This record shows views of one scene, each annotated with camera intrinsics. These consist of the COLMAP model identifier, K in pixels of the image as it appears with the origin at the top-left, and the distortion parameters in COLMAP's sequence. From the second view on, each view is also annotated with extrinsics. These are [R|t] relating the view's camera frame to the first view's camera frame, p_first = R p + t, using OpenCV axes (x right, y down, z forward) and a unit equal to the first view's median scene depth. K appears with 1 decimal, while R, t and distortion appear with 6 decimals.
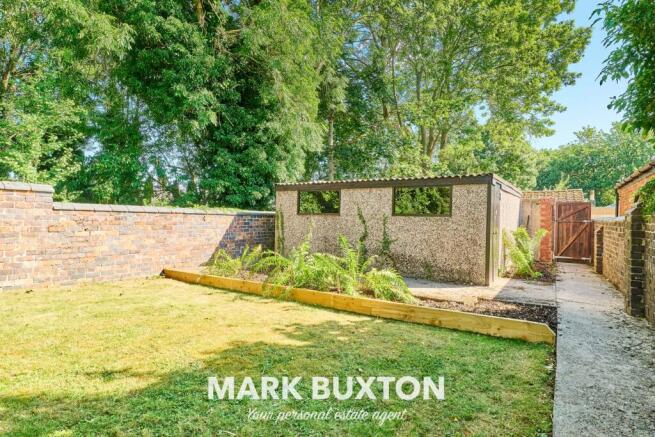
lens RADIAL K [[368.1, 0, 327.5], [0, 368.1, 218.5], [0, 0, 1]] dist [-0.004571, -0.001065]
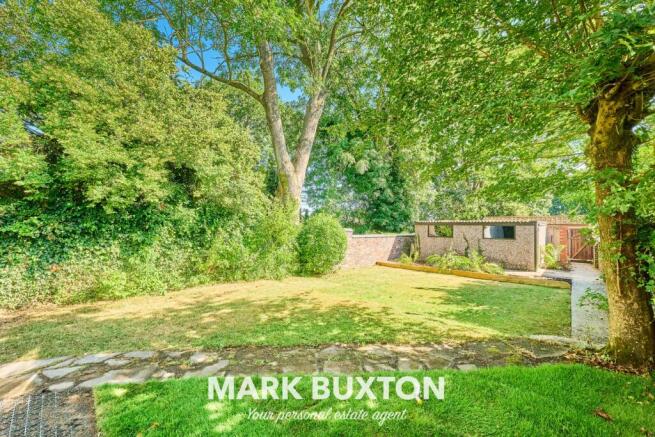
lens RADIAL K [[272.0, 0, 327.5], [0, 272.0, 218.5], [0, 0, 1]] dist [0.001785, 0.000301]
pose [[0.985675, -0.009062, -0.168412, -0.393848], [0.003484, 0.999436, -0.033389, -0.065728], [0.168620, 0.032324, 0.985151, -0.634319]]
